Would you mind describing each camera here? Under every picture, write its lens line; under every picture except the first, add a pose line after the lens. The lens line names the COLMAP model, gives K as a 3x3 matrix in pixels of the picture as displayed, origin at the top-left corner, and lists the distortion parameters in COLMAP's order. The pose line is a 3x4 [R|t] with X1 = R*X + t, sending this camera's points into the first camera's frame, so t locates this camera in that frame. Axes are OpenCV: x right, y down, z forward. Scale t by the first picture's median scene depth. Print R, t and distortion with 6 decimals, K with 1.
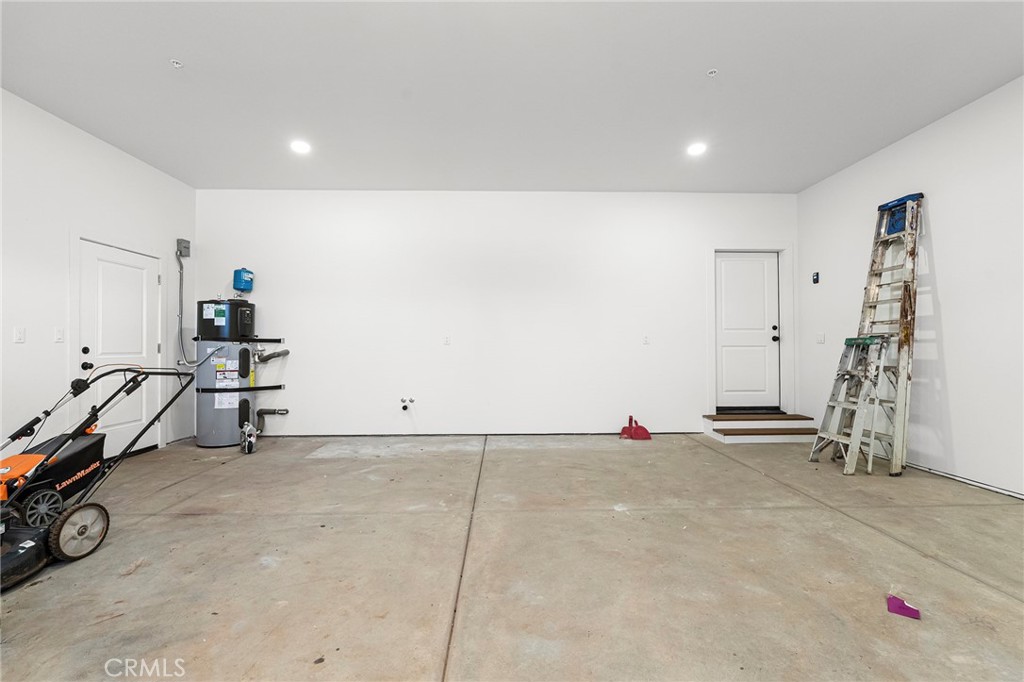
lens RADIAL K [[447.5, 0, 513.3], [0, 447.5, 343.1], [0, 0, 1]] dist [0.001086, 0.000111]
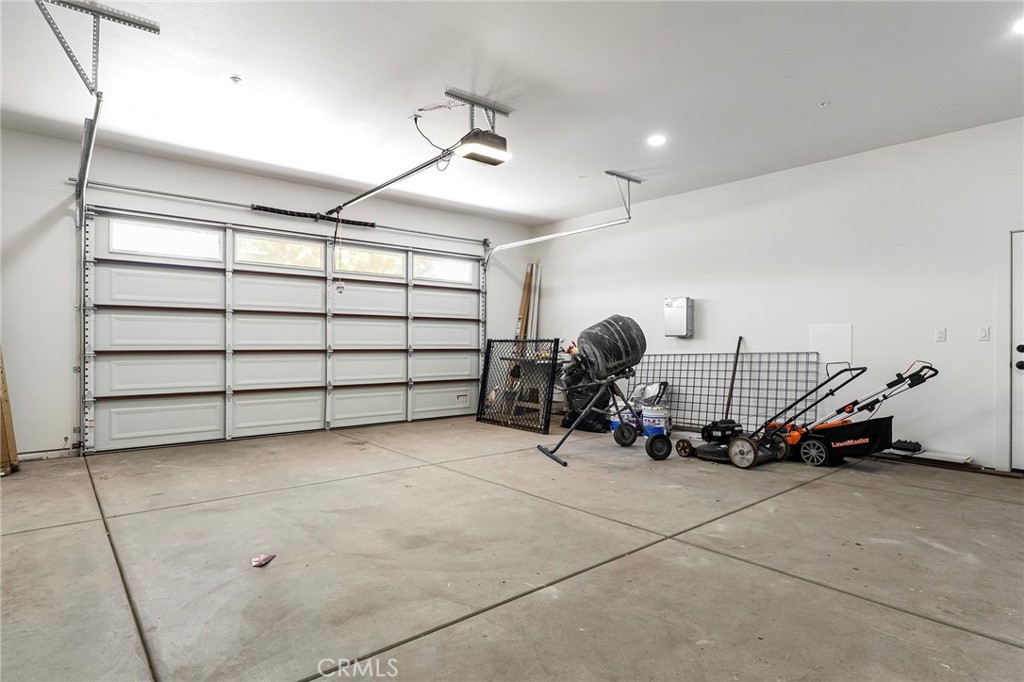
lens RADIAL K [[556.0, 0, 512.1], [0, 556.0, 342.7], [0, 0, 1]] dist [-0.003015, 0.001605]
pose [[-0.782389, -0.001902, -0.622787, 0.793121], [0.004376, 0.999954, -0.008551, 0.011028], [0.622775, -0.009416, -0.782345, 1.617631]]
